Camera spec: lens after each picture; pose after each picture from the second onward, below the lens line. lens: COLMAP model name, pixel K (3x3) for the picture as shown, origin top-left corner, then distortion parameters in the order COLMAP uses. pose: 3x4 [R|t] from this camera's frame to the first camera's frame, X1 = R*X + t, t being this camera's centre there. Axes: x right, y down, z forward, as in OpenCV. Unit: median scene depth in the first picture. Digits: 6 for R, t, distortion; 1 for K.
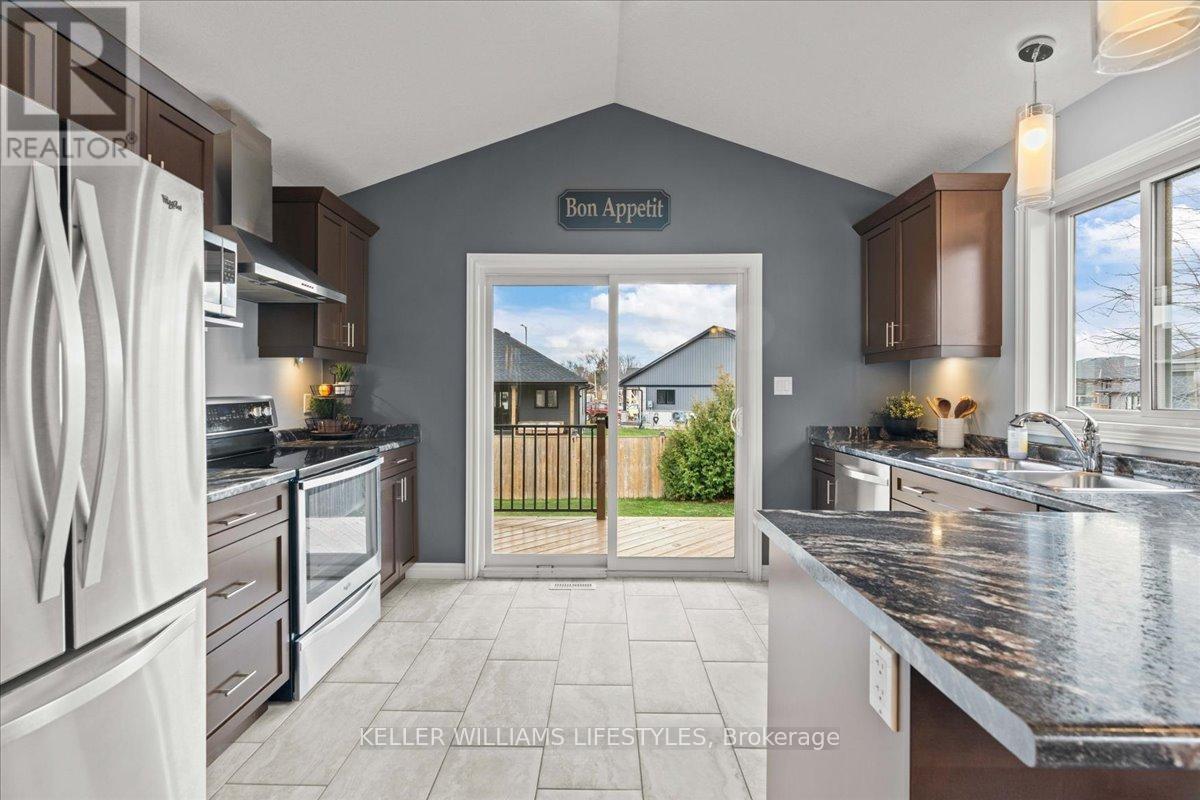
lens RADIAL K [[546.3, 0, 598.3], [0, 546.3, 396.6], [0, 0, 1]] dist [-0.000866, 0.006962]
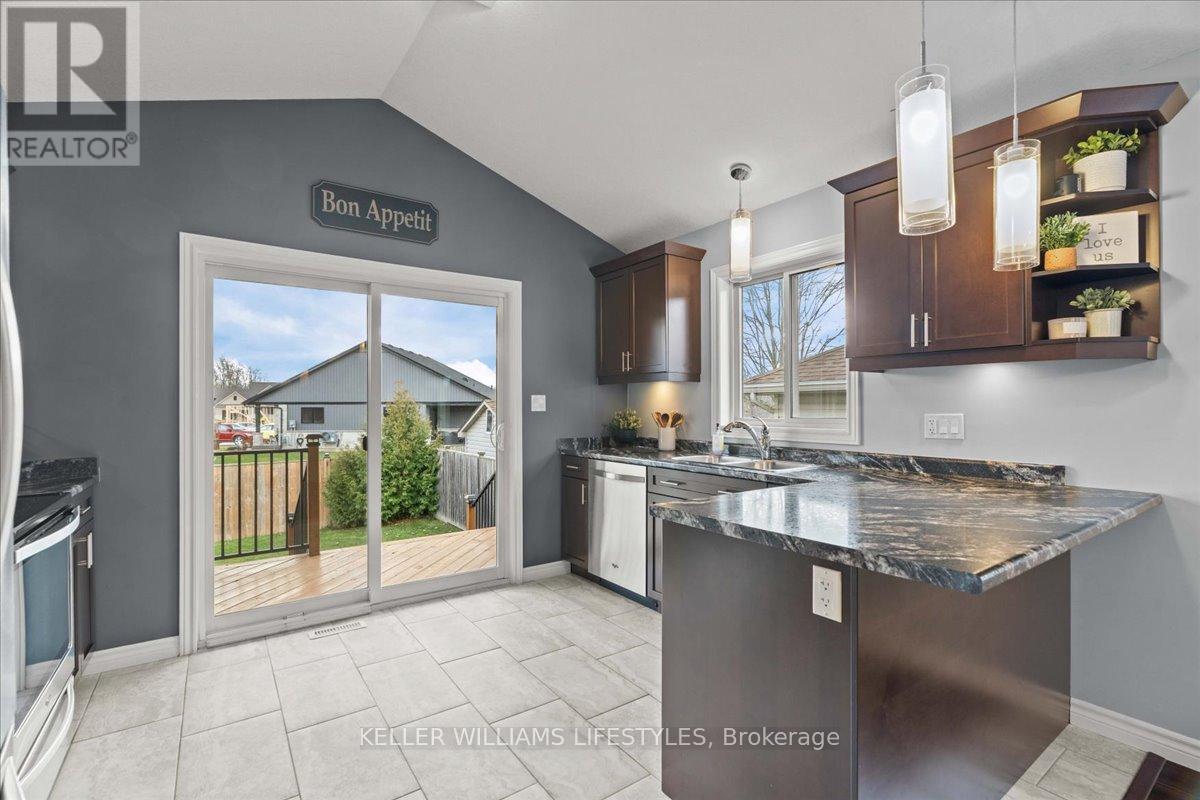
lens RADIAL K [[542.3, 0, 600.3], [0, 542.3, 412.3], [0, 0, 1]] dist [0.000761, 0.000593]
pose [[0.810249, -0.011875, 0.585966, -0.211059], [0.013193, 0.999911, 0.002020, -0.001646], [-0.585938, 0.006094, 0.810333, 0.034714]]
